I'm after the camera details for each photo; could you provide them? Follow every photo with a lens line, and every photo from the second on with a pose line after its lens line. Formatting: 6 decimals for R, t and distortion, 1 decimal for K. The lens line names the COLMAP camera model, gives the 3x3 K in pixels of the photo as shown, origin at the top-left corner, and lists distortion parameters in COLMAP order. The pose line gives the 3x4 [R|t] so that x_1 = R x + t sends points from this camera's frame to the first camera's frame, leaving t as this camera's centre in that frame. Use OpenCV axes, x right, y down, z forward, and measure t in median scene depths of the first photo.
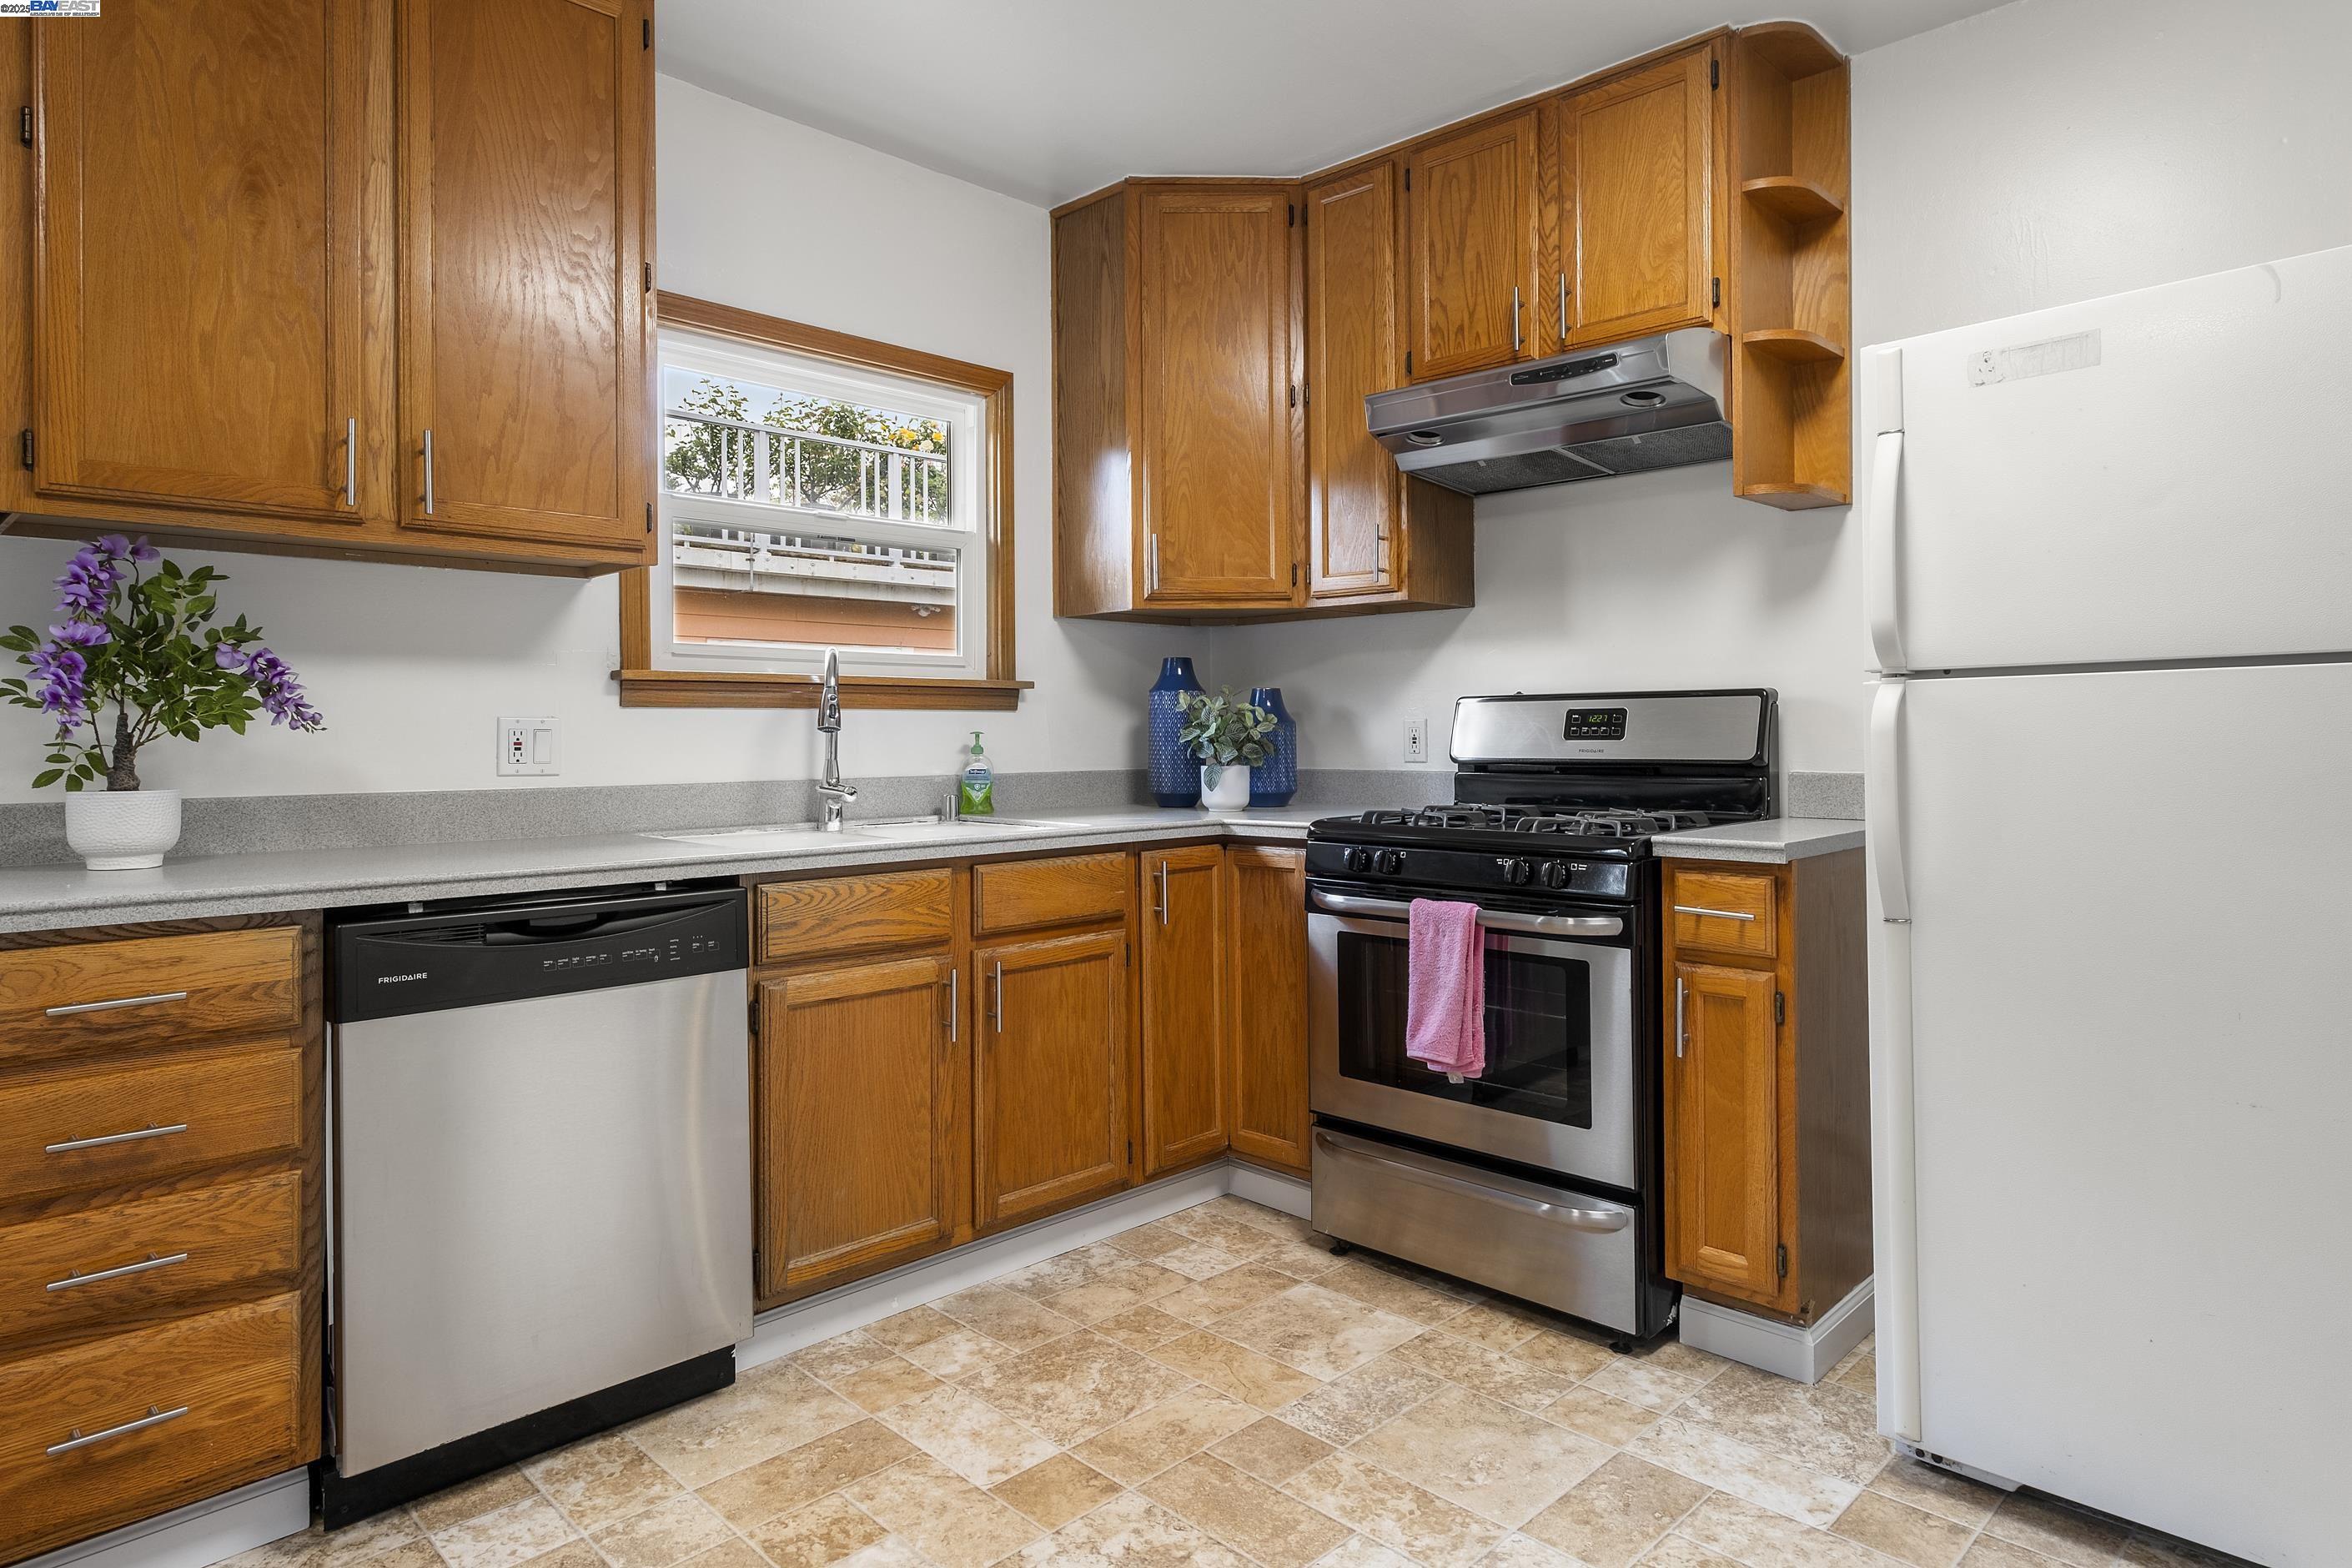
lens RADIAL K [[1367.3, 0, 1189.5], [0, 1367.3, 723.7], [0, 0, 1]] dist [0.001705, 0.000675]
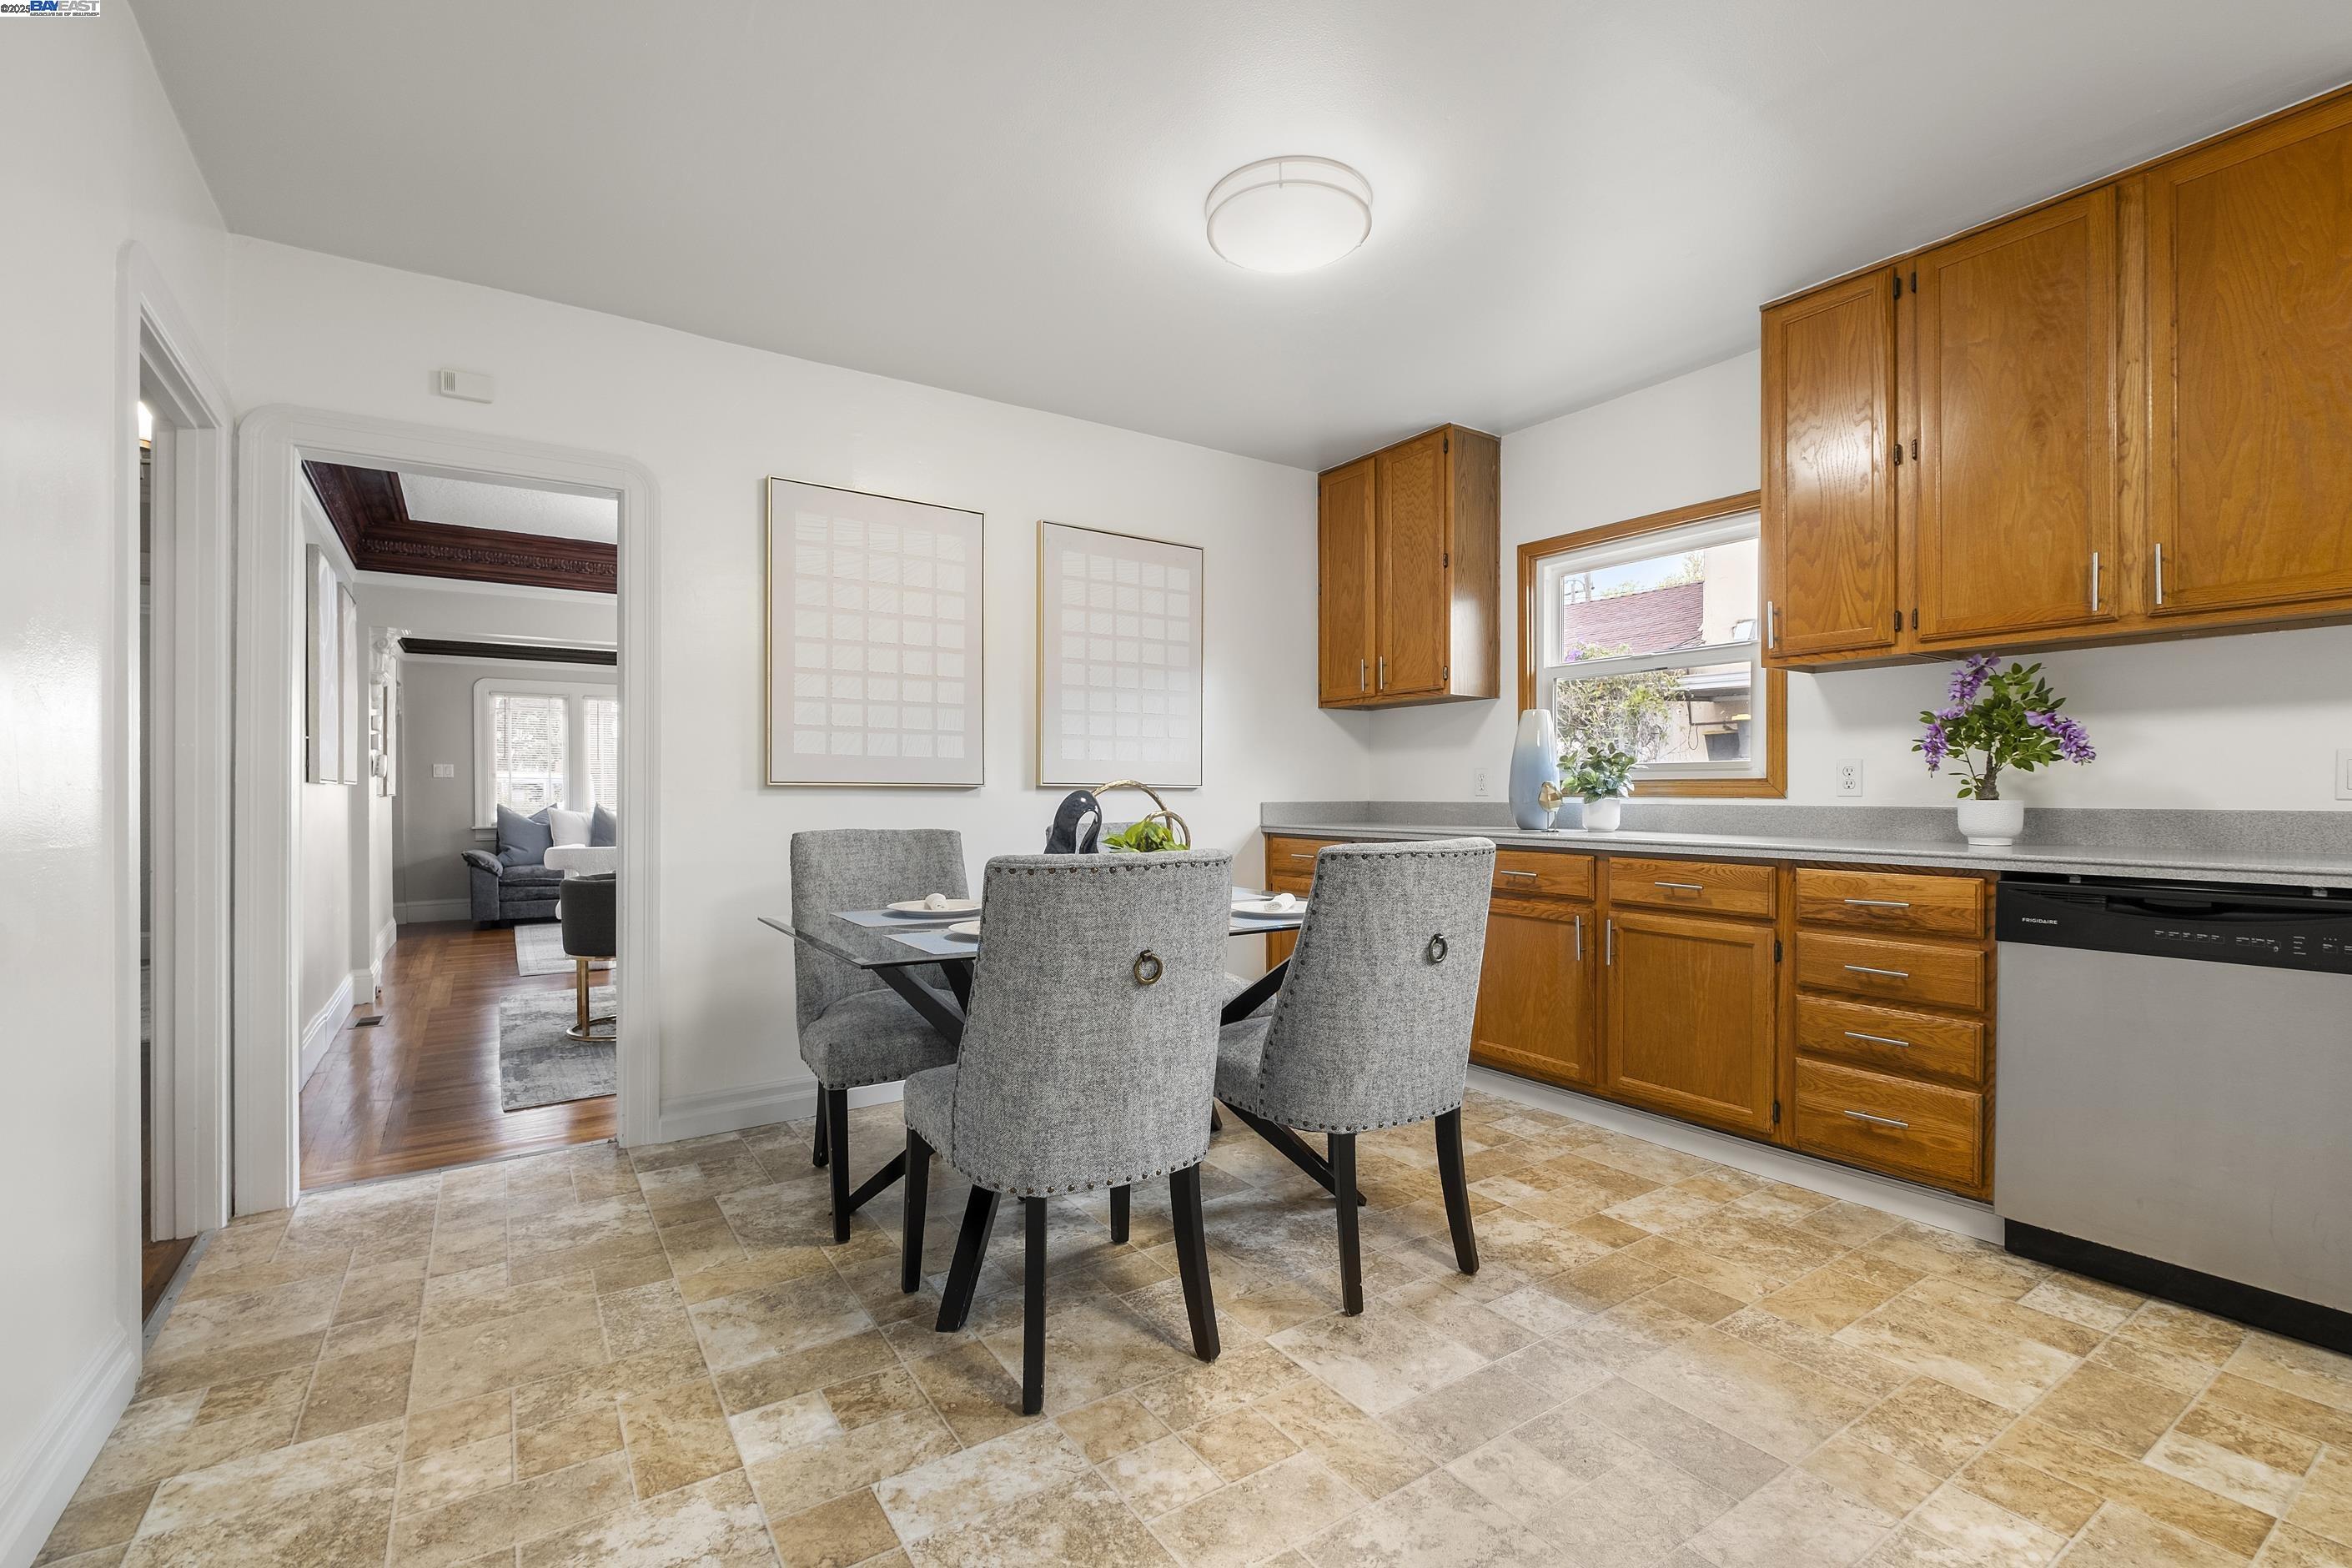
lens RADIAL K [[1038.0, 0, 1180.3], [0, 1038.0, 791.6], [0, 0, 1]] dist [0.002773, -0.004757]
pose [[-0.201125, 0.005025, -0.979553, 0.545045], [0.008796, 0.999956, 0.003324, 0.018836], [0.979526, -0.007948, -0.201160, 0.198926]]
